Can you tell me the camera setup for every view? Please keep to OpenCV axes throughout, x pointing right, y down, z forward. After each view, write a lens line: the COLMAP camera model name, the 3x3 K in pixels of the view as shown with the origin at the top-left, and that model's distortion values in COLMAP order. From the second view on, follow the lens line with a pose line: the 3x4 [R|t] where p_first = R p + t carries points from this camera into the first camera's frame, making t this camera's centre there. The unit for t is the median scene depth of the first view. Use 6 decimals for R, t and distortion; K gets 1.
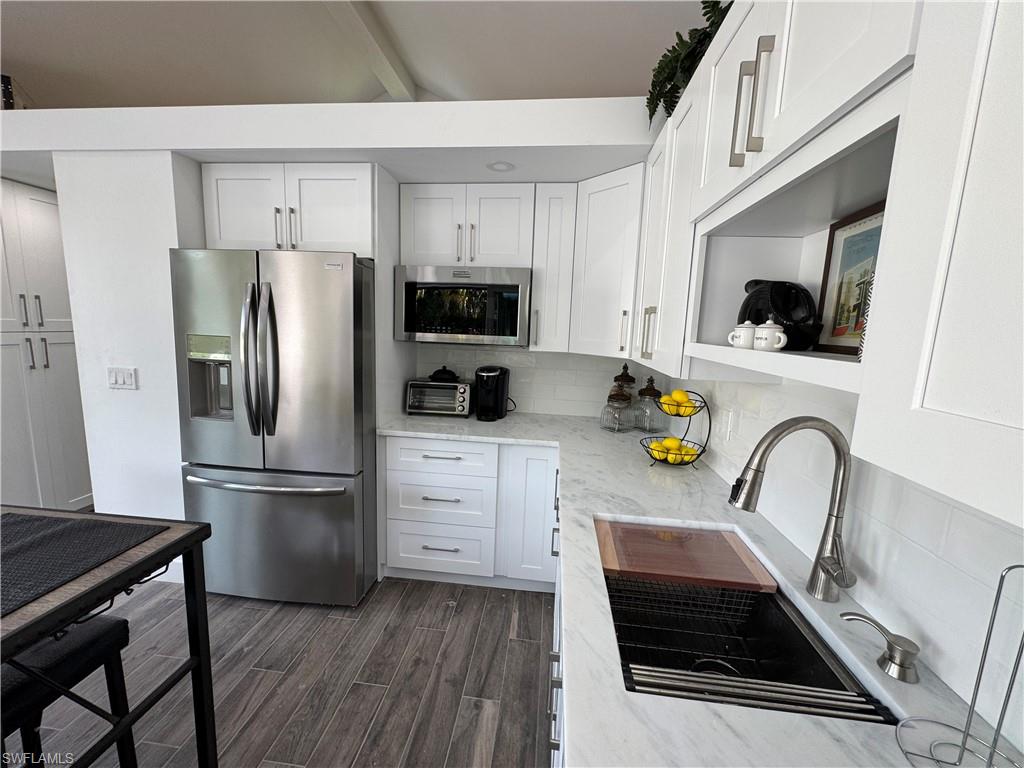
lens RADIAL K [[409.7, 0, 509.0], [0, 409.7, 384.1], [0, 0, 1]] dist [-0.002689, 0.000393]
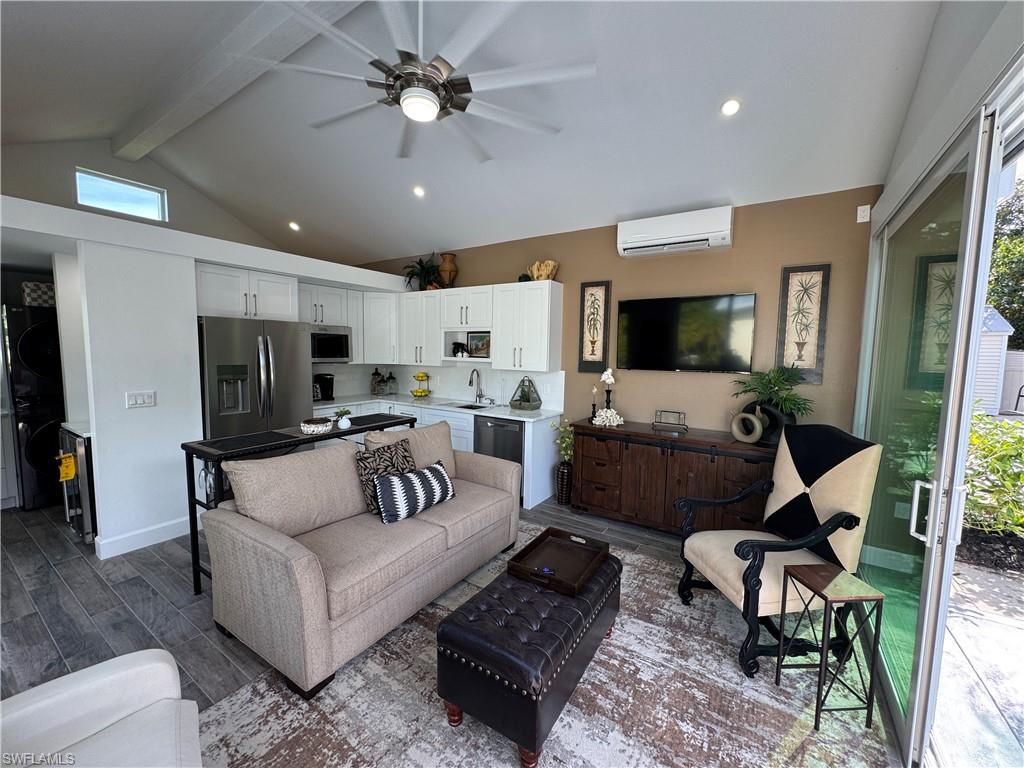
lens RADIAL K [[409.7, 0, 509.8], [0, 409.7, 384.8], [0, 0, 1]] dist [-0.002689, 0.000393]
pose [[0.453752, -0.105090, 0.884910, -1.613802], [0.128706, 0.990339, 0.051615, 0.026721], [-0.881784, 0.090473, 0.462894, -0.800607]]
